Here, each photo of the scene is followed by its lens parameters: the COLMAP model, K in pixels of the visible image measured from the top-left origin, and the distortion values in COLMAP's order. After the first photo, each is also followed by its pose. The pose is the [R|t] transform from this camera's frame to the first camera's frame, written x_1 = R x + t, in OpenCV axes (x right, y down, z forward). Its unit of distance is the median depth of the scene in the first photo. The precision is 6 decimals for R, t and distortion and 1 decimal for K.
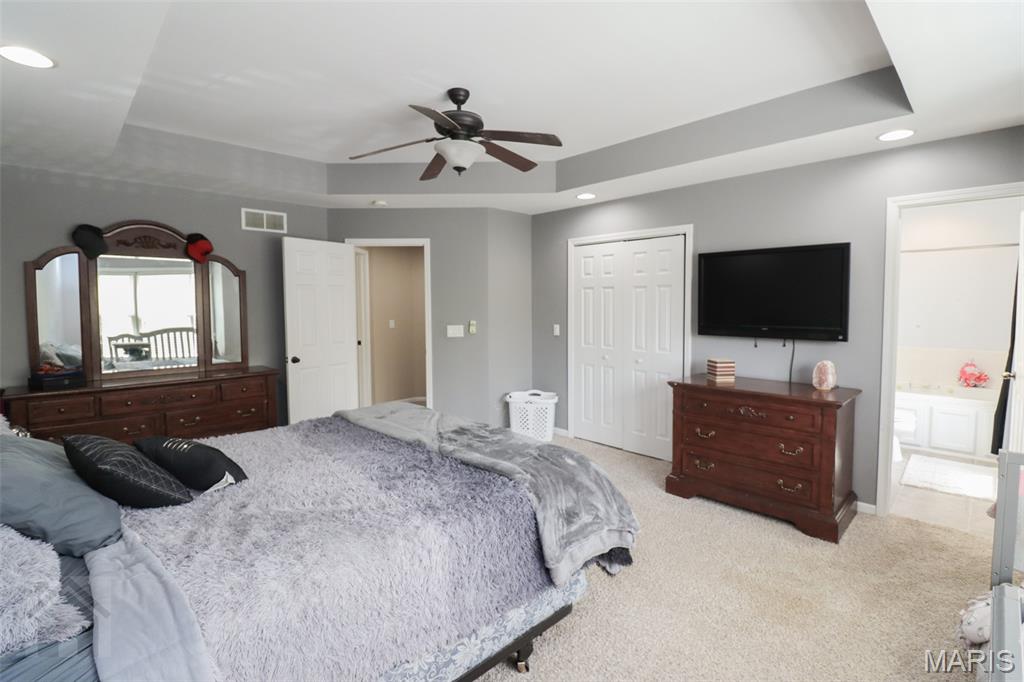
lens RADIAL K [[485.6, 0, 512.7], [0, 485.6, 324.8], [0, 0, 1]] dist [0.003847, -0.015597]
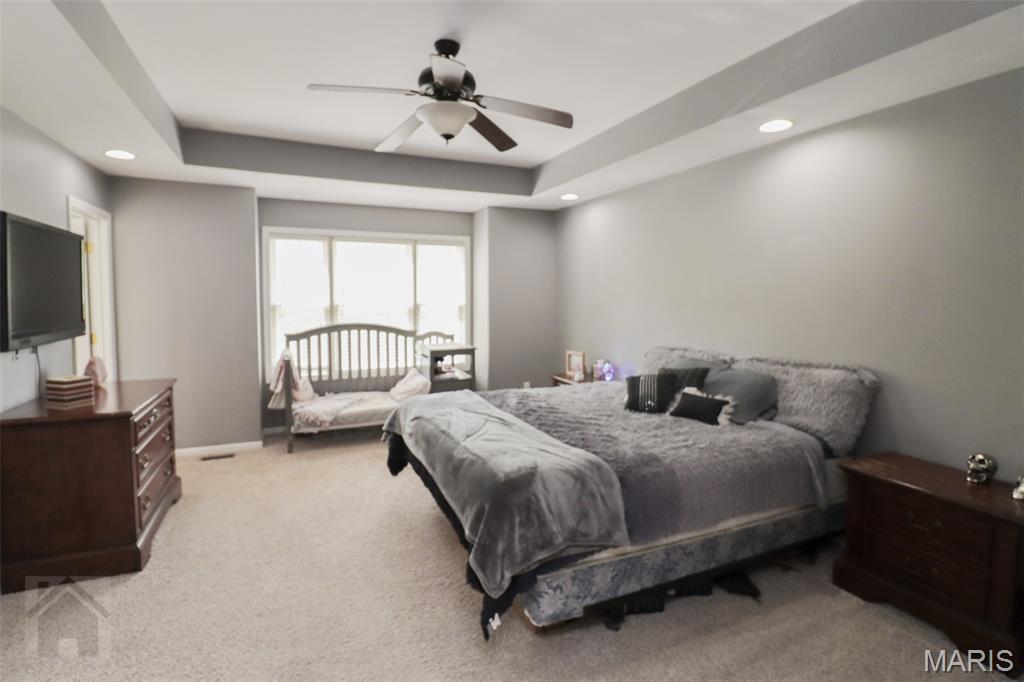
lens RADIAL K [[485.6, 0, 512.7], [0, 485.6, 324.8], [0, 0, 1]] dist [0.003847, -0.015597]
pose [[-0.945321, -0.017537, 0.325670, -0.357770], [0.015347, 0.995055, 0.098129, -0.054868], [-0.325781, 0.097761, -0.940377, 1.272835]]
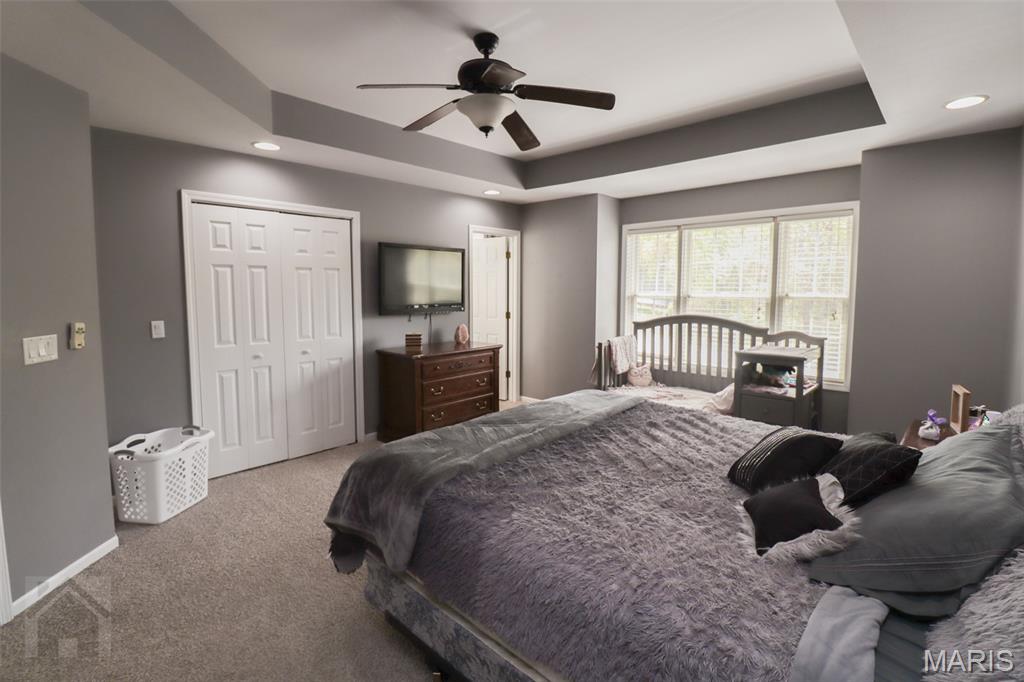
lens RADIAL K [[485.6, 0, 512.7], [0, 485.6, 324.8], [0, 0, 1]] dist [0.003847, -0.015597]
pose [[-0.058580, -0.072748, 0.995628, -0.707592], [0.044857, 0.996142, 0.075425, -0.027812], [-0.997274, 0.049079, -0.055091, 0.732742]]
